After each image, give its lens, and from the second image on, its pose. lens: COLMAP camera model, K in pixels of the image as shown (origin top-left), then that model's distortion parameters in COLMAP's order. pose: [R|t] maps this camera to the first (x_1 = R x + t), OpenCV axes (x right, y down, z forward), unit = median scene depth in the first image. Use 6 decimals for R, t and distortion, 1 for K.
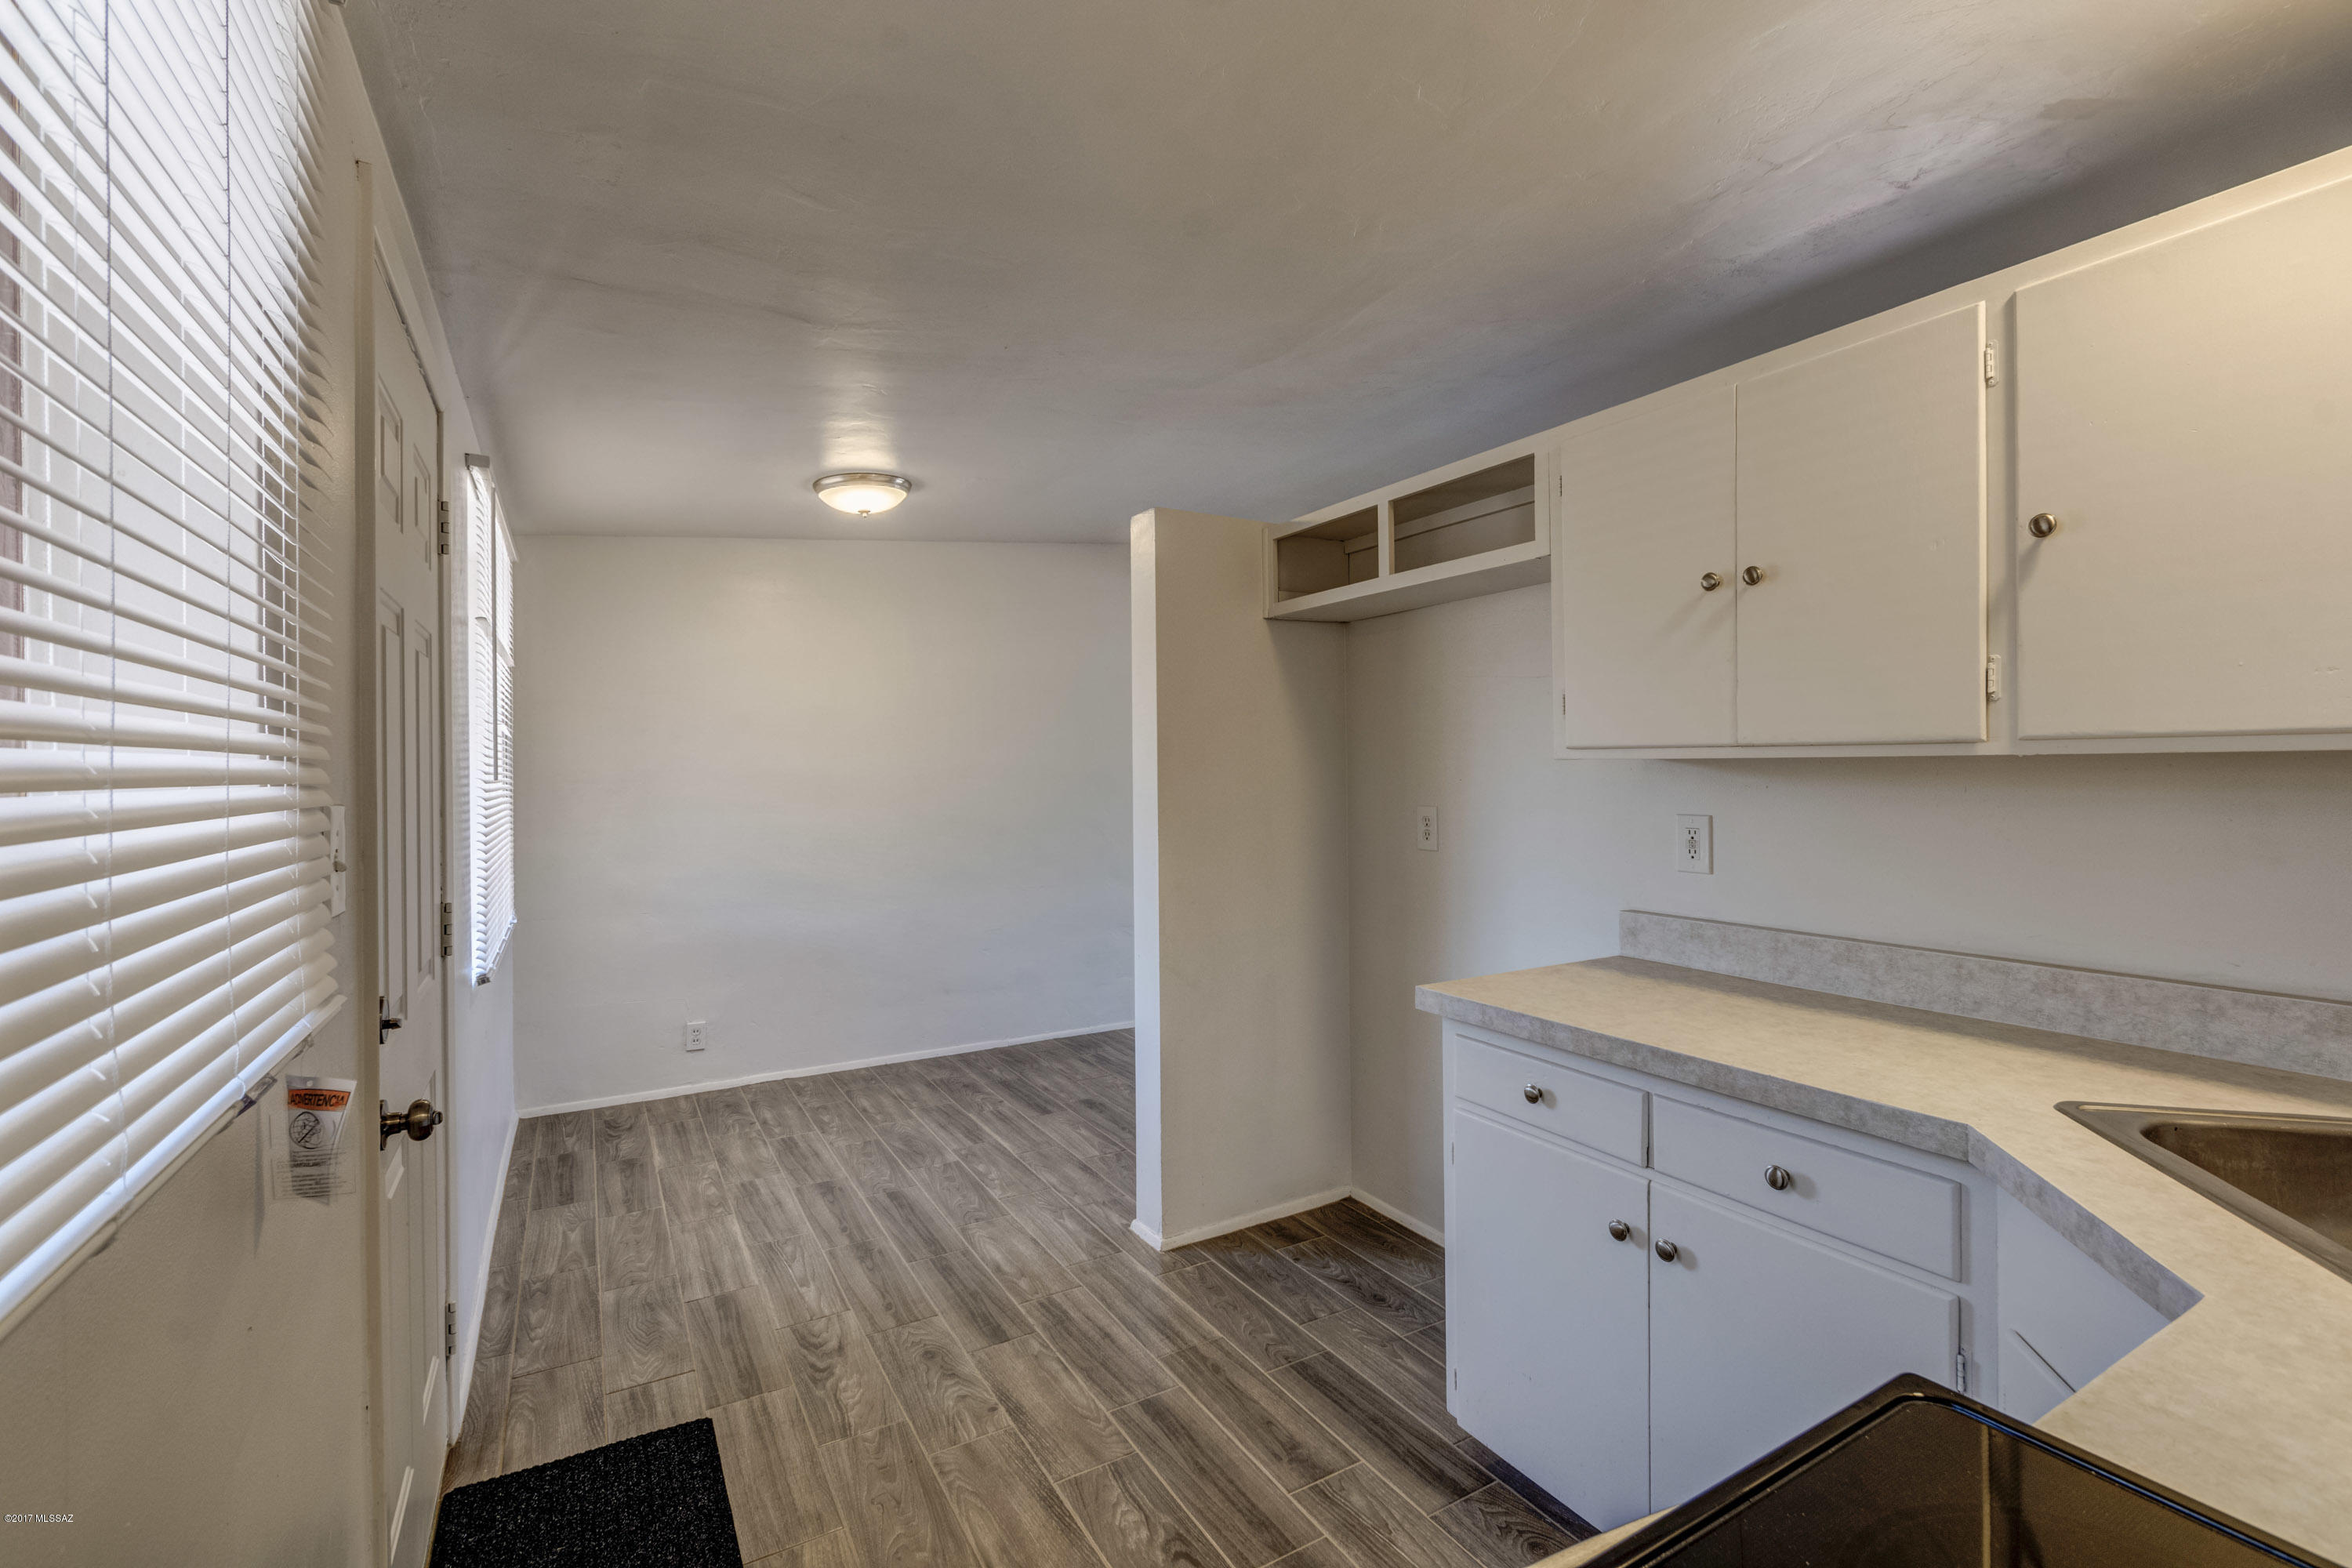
lens RADIAL K [[1036.5, 0, 1182.1], [0, 1036.5, 771.6], [0, 0, 1]] dist [0.002312, -0.001703]
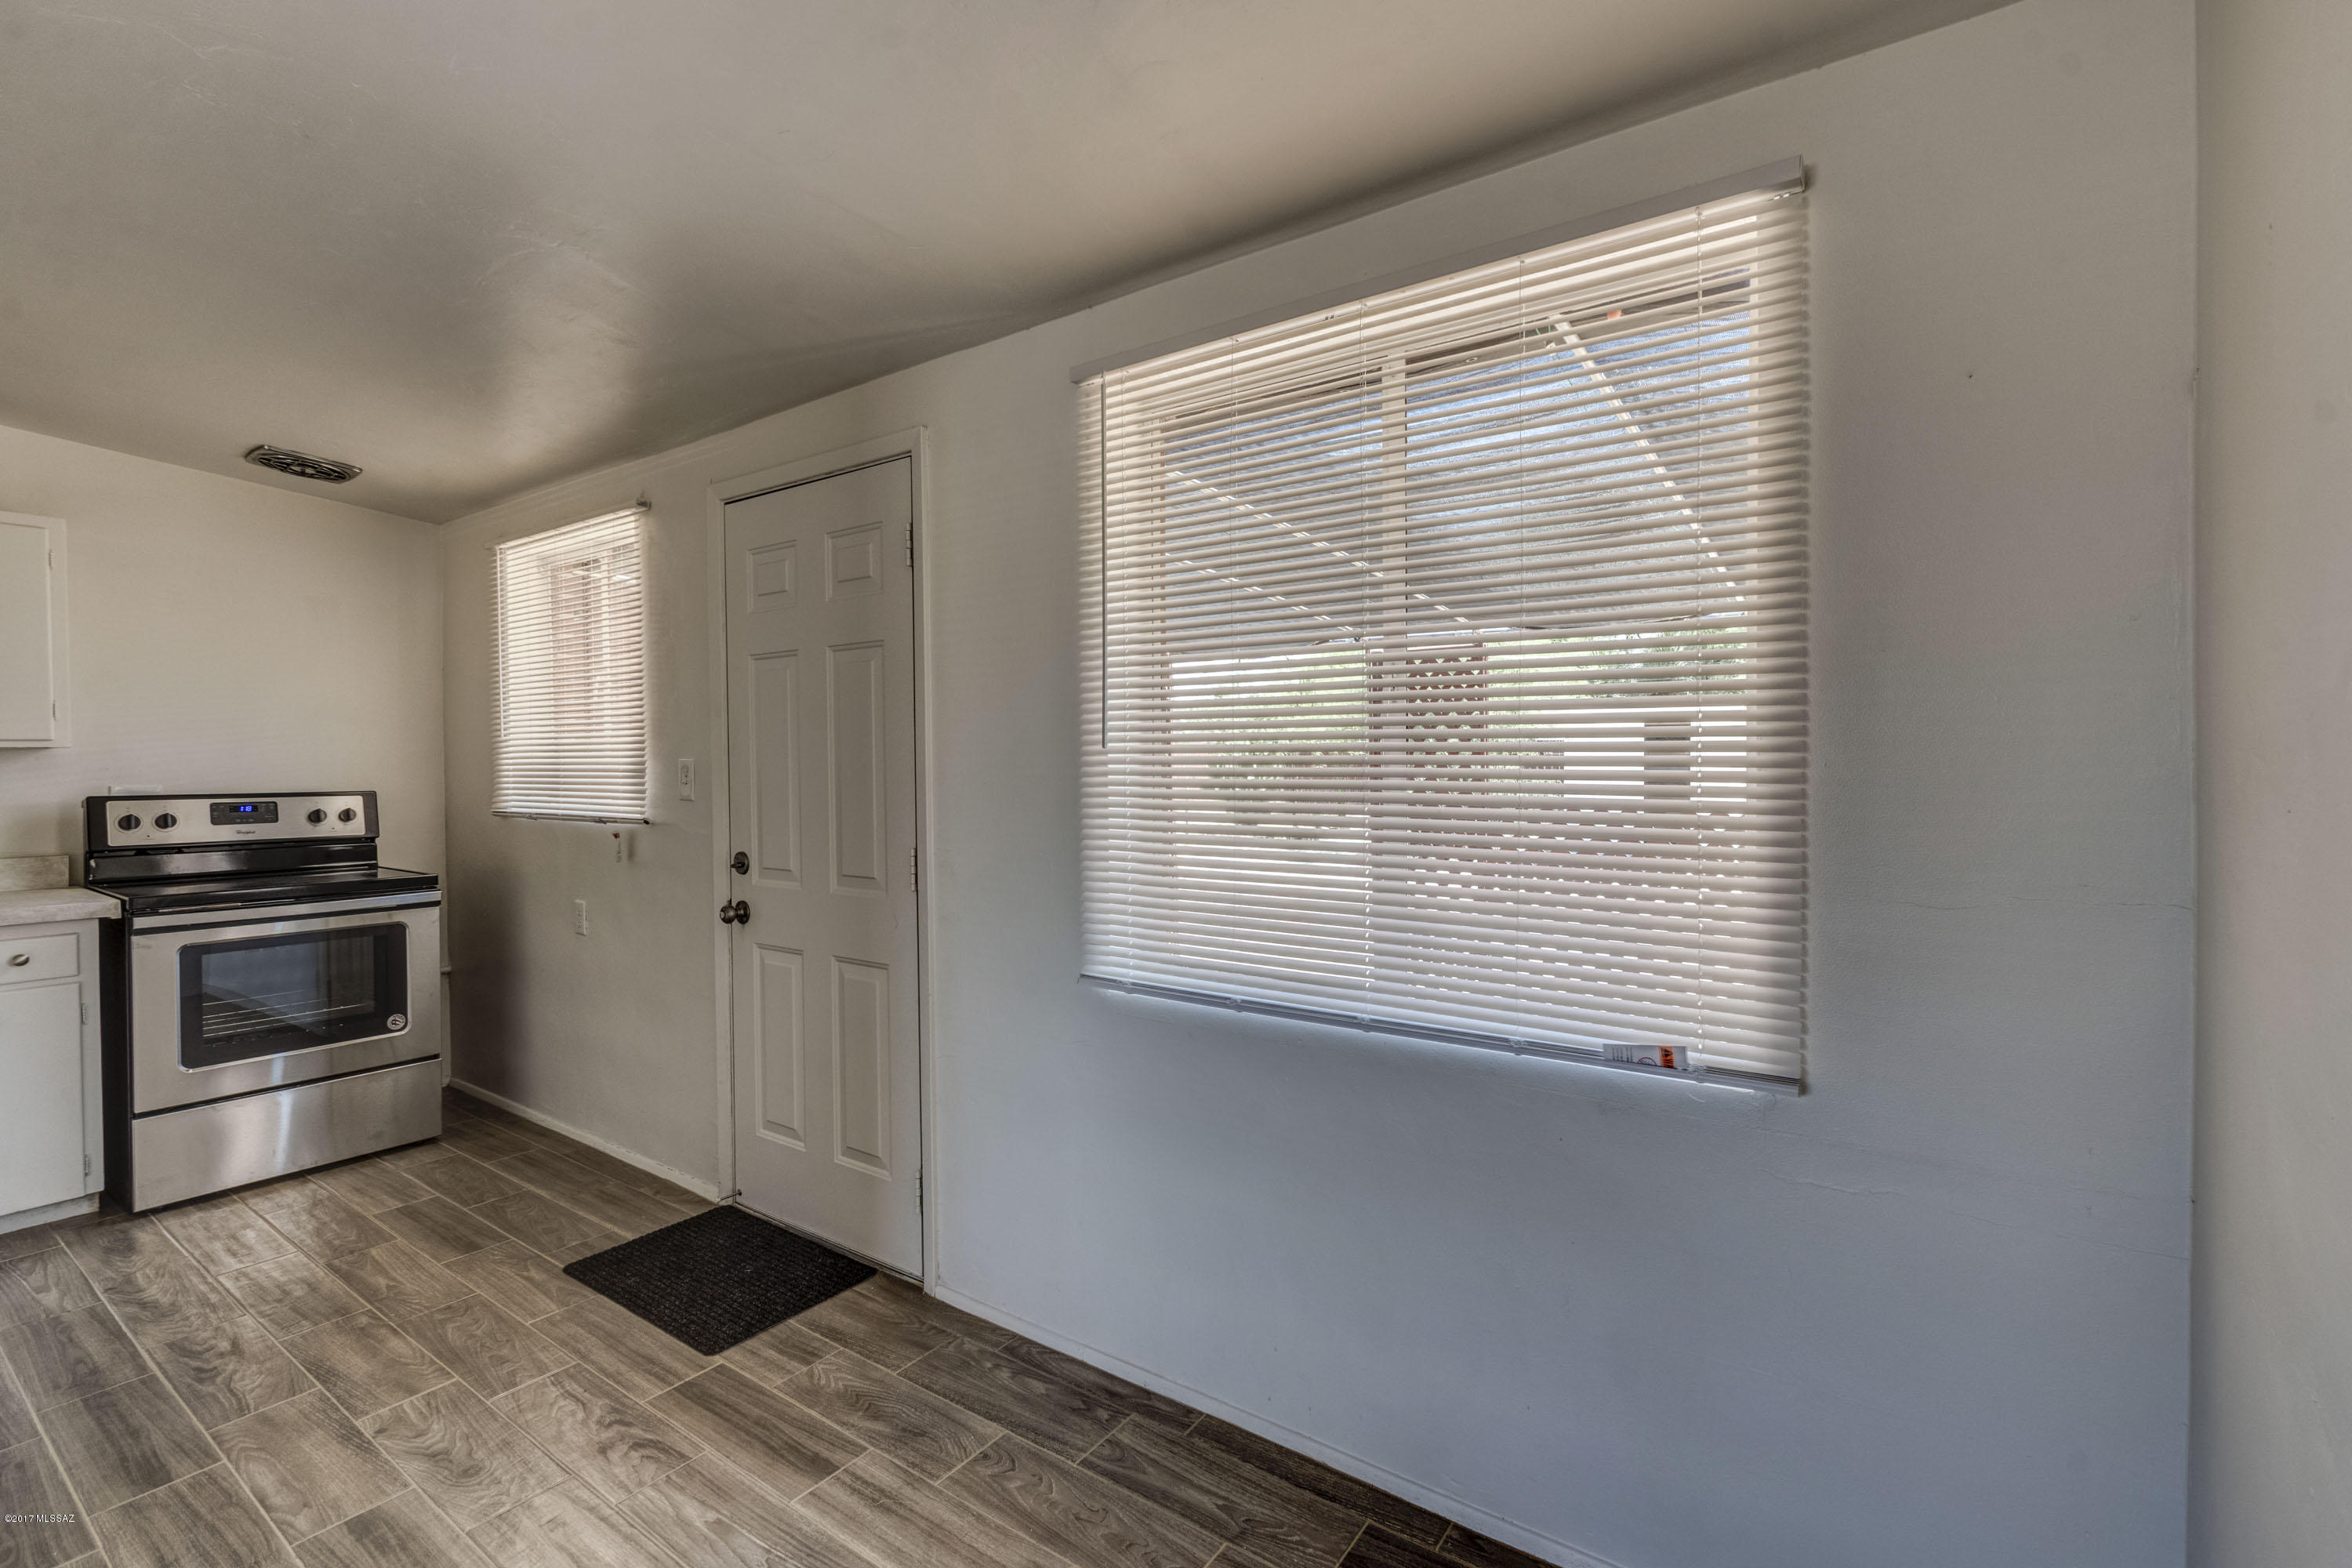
lens RADIAL K [[1050.0, 0, 1179.0], [0, 1050.0, 771.2], [0, 0, 1]] dist [-0.000243, -0.000122]
pose [[-0.911677, 0.017310, -0.410542, -0.456998], [0.011695, 0.999801, 0.016186, 0.019648], [0.410741, 0.009956, -0.911698, 2.139234]]
